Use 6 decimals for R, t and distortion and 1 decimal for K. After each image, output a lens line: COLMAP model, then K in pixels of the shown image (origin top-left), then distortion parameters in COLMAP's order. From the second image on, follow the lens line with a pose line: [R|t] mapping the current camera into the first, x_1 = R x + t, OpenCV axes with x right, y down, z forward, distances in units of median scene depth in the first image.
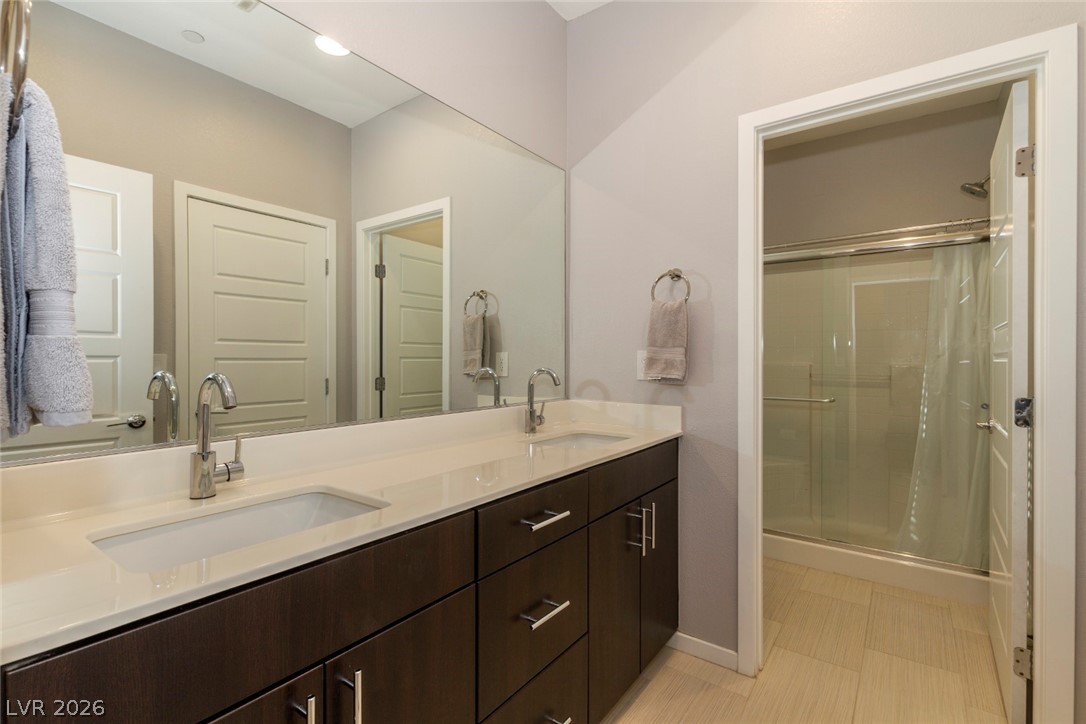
lens RADIAL K [[500.8, 0, 542.2], [0, 500.8, 362.3], [0, 0, 1]] dist [0.004049, -0.001984]
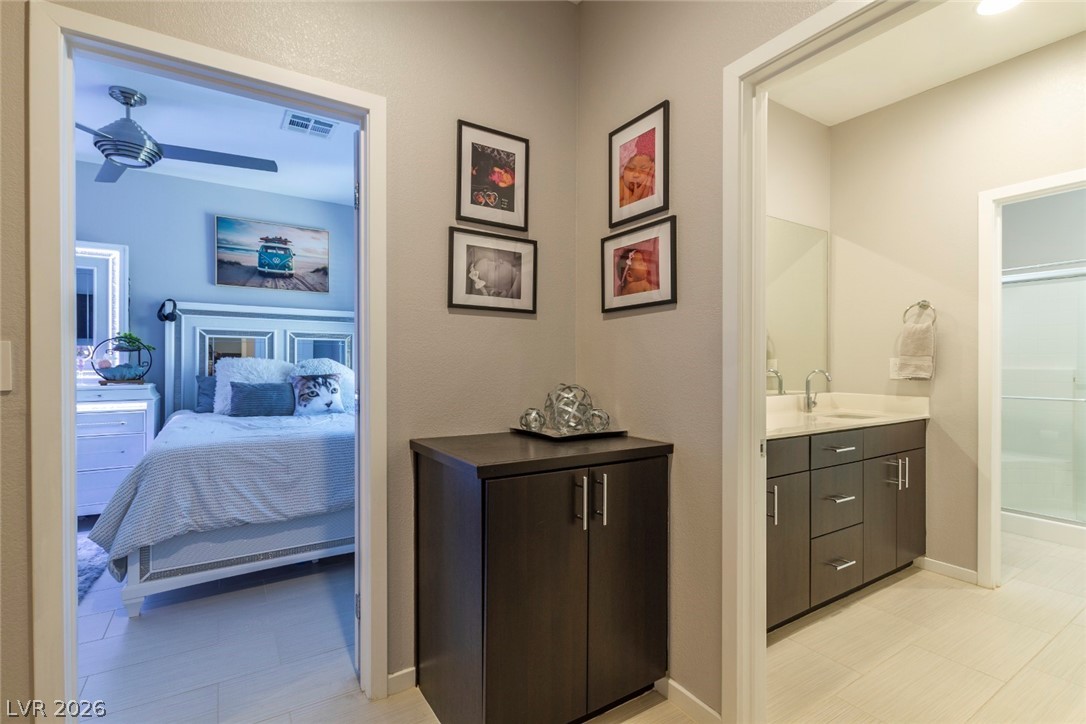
lens RADIAL K [[500.8, 0, 537.0], [0, 500.8, 362.8], [0, 0, 1]] dist [0.004049, -0.001984]
pose [[0.926996, 0.002540, -0.375062, -0.213837], [-0.005501, 0.999962, -0.006824, 0.005226], [0.375030, 0.008389, 0.926975, -0.720804]]
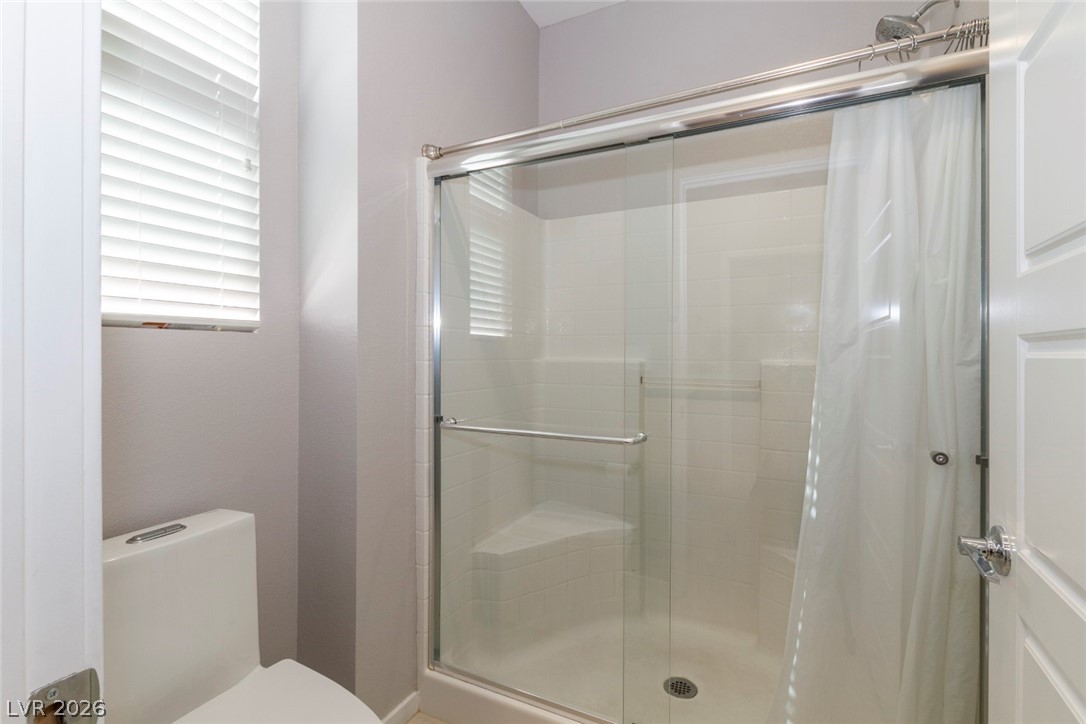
lens RADIAL K [[500.8, 0, 546.2], [0, 500.8, 356.6], [0, 0, 1]] dist [0.004049, -0.001984]
pose [[0.988059, 0.003413, 0.154040, 0.574780], [-0.003434, 0.999994, -0.000132, -0.002796], [-0.154039, -0.000398, 0.988065, 0.749970]]
